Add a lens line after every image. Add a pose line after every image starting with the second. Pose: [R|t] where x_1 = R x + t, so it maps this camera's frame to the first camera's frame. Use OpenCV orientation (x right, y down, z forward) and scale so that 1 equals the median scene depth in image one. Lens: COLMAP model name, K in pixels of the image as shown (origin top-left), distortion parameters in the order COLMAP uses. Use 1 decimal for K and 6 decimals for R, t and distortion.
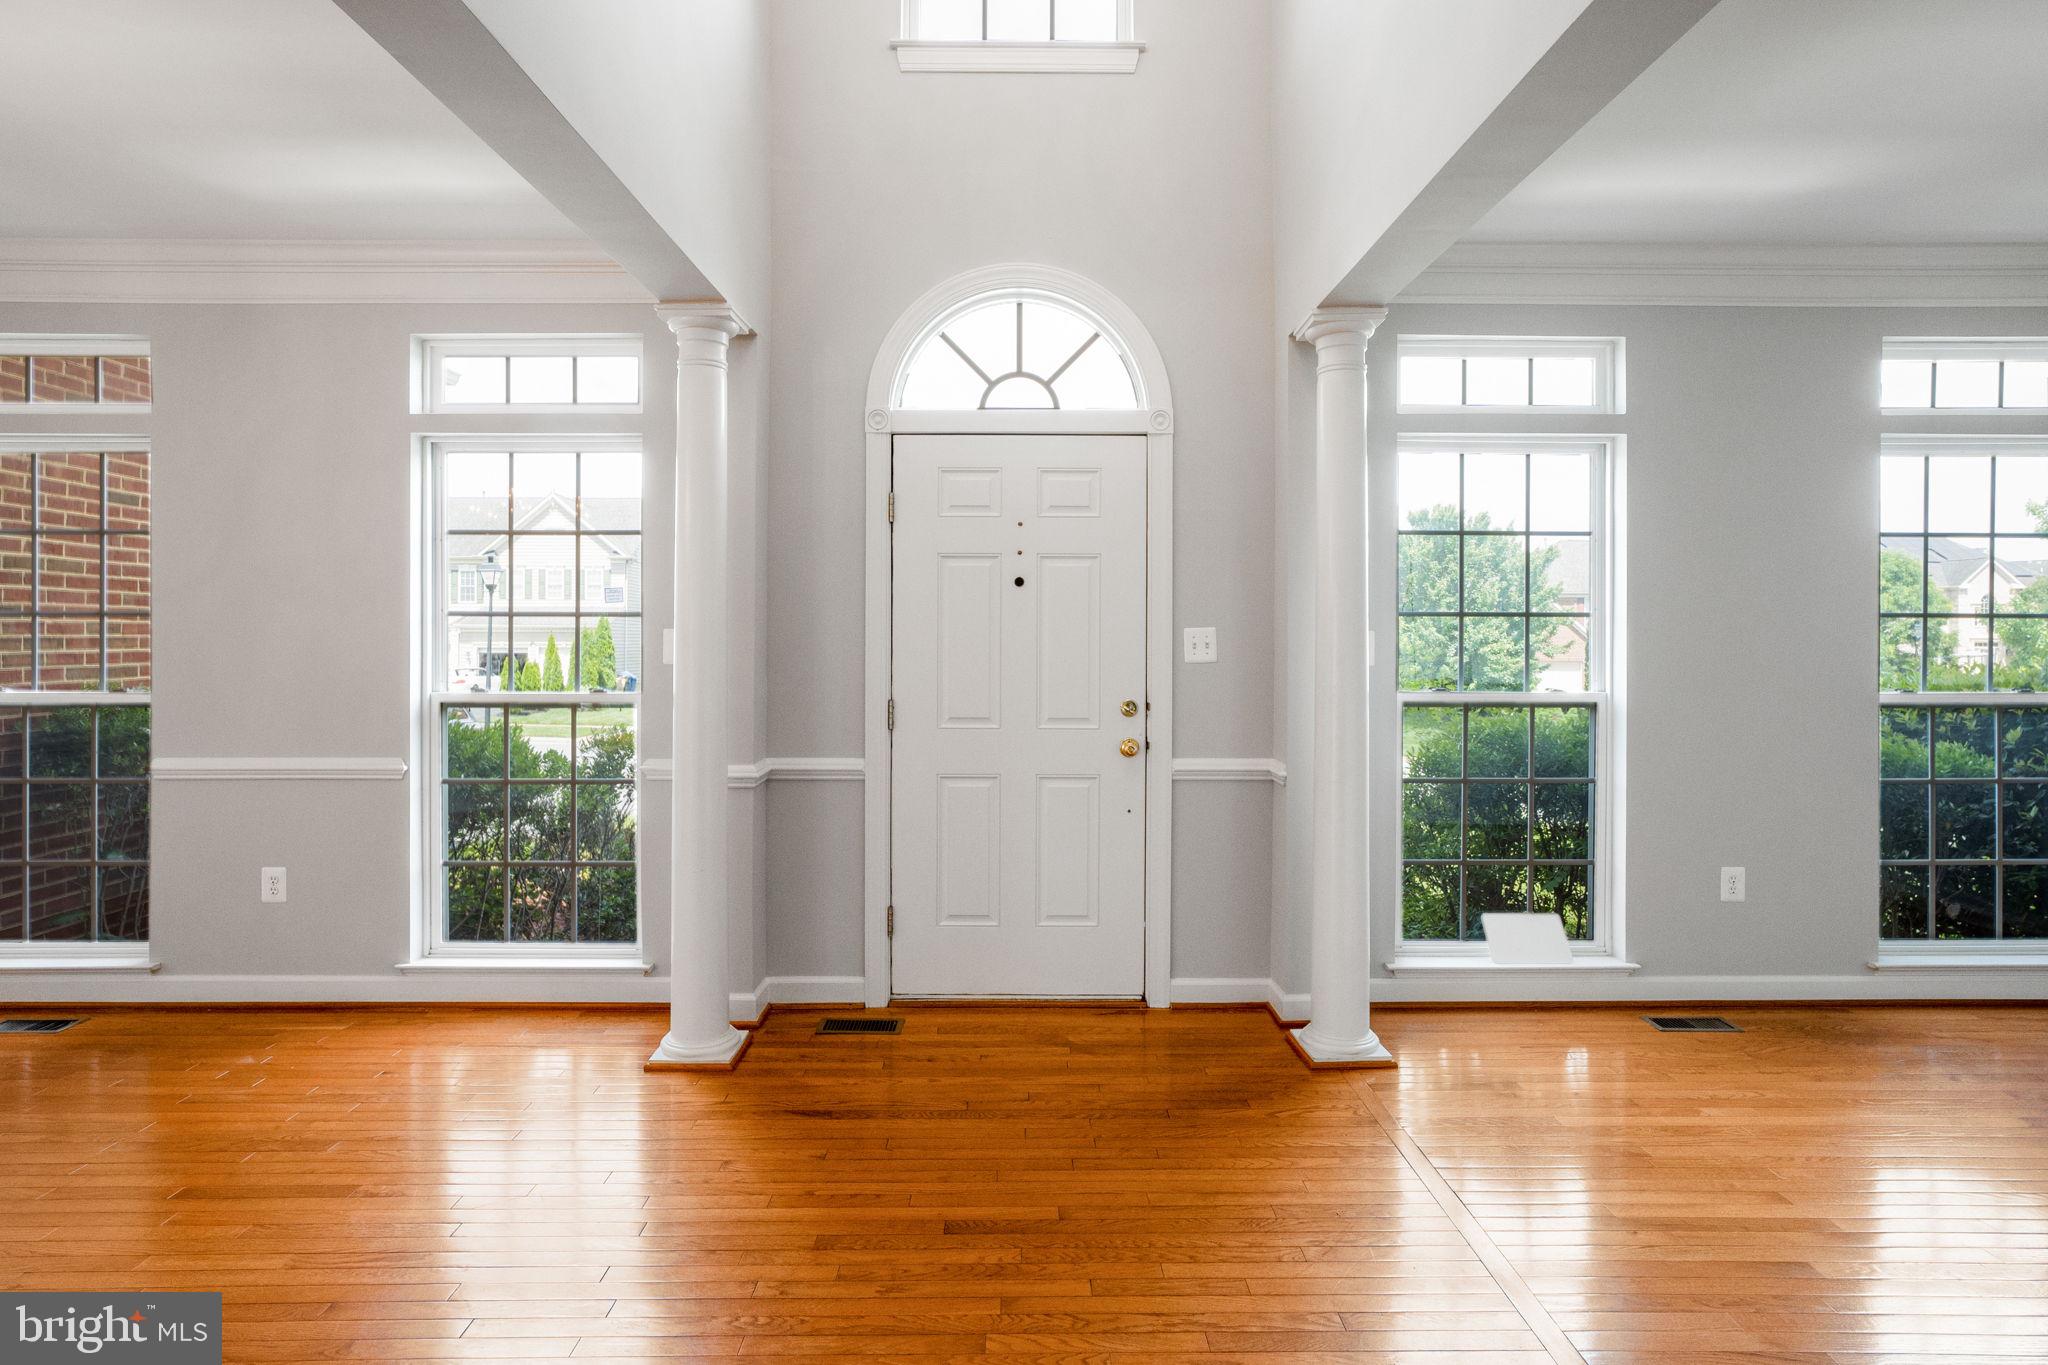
lens RADIAL K [[1087.6, 0, 1021.2], [0, 1087.6, 638.4], [0, 0, 1]] dist [-0.000280, 0.000373]
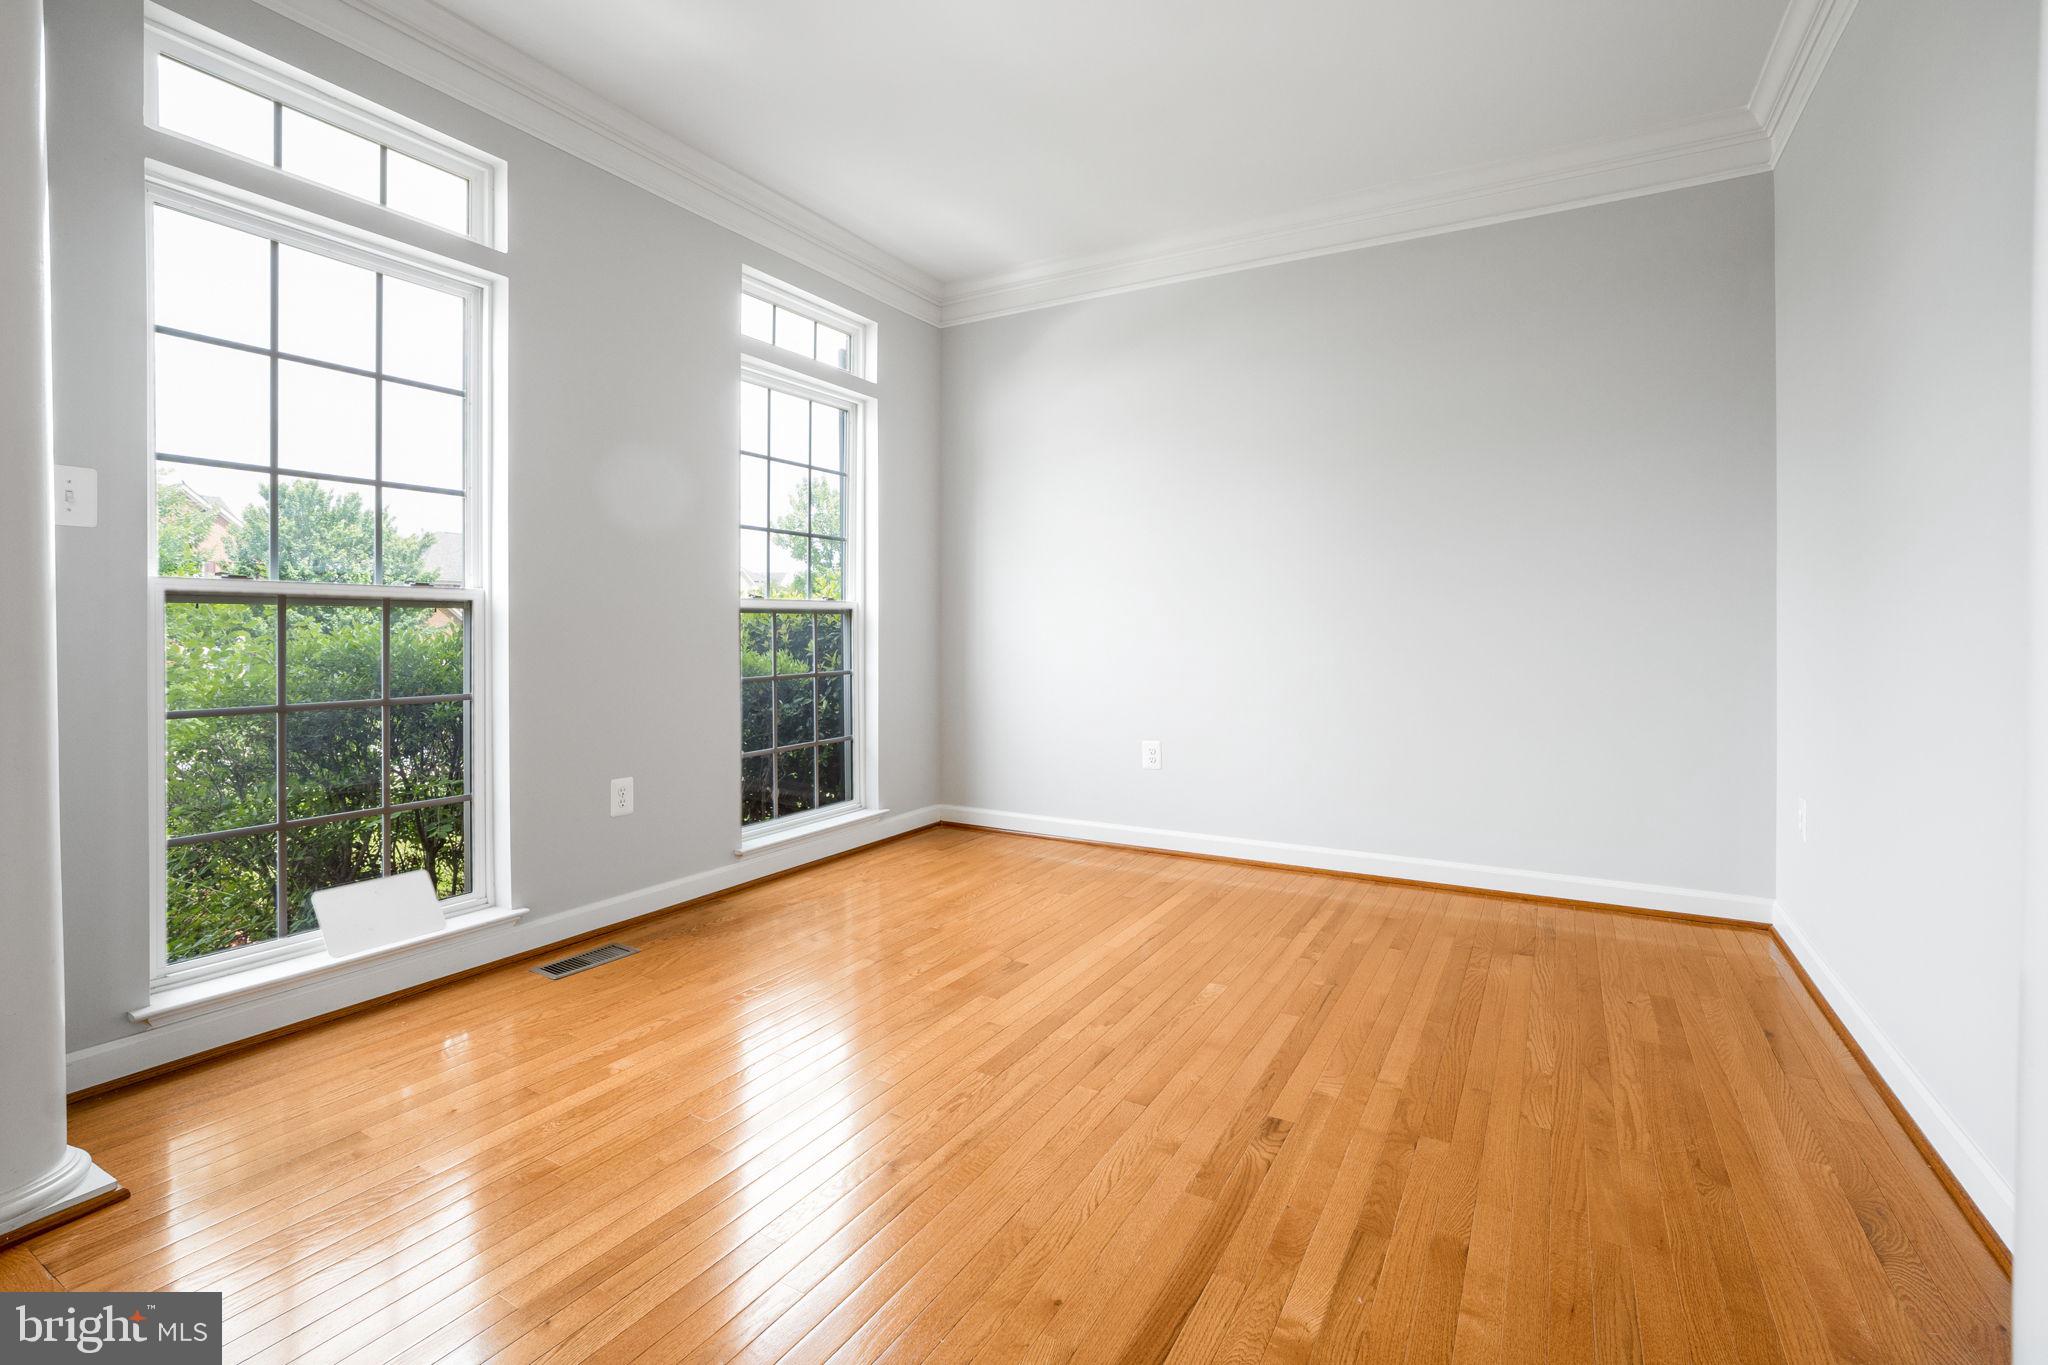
lens RADIAL K [[913.2, 0, 1023.2], [0, 913.2, 635.0], [0, 0, 1]] dist [-0.024362, -0.000071]
pose [[0.511169, -0.007063, 0.859451, 0.159428], [0.005647, 0.999972, 0.004860, 0.084829], [-0.859462, 0.002369, 0.511195, 0.302708]]
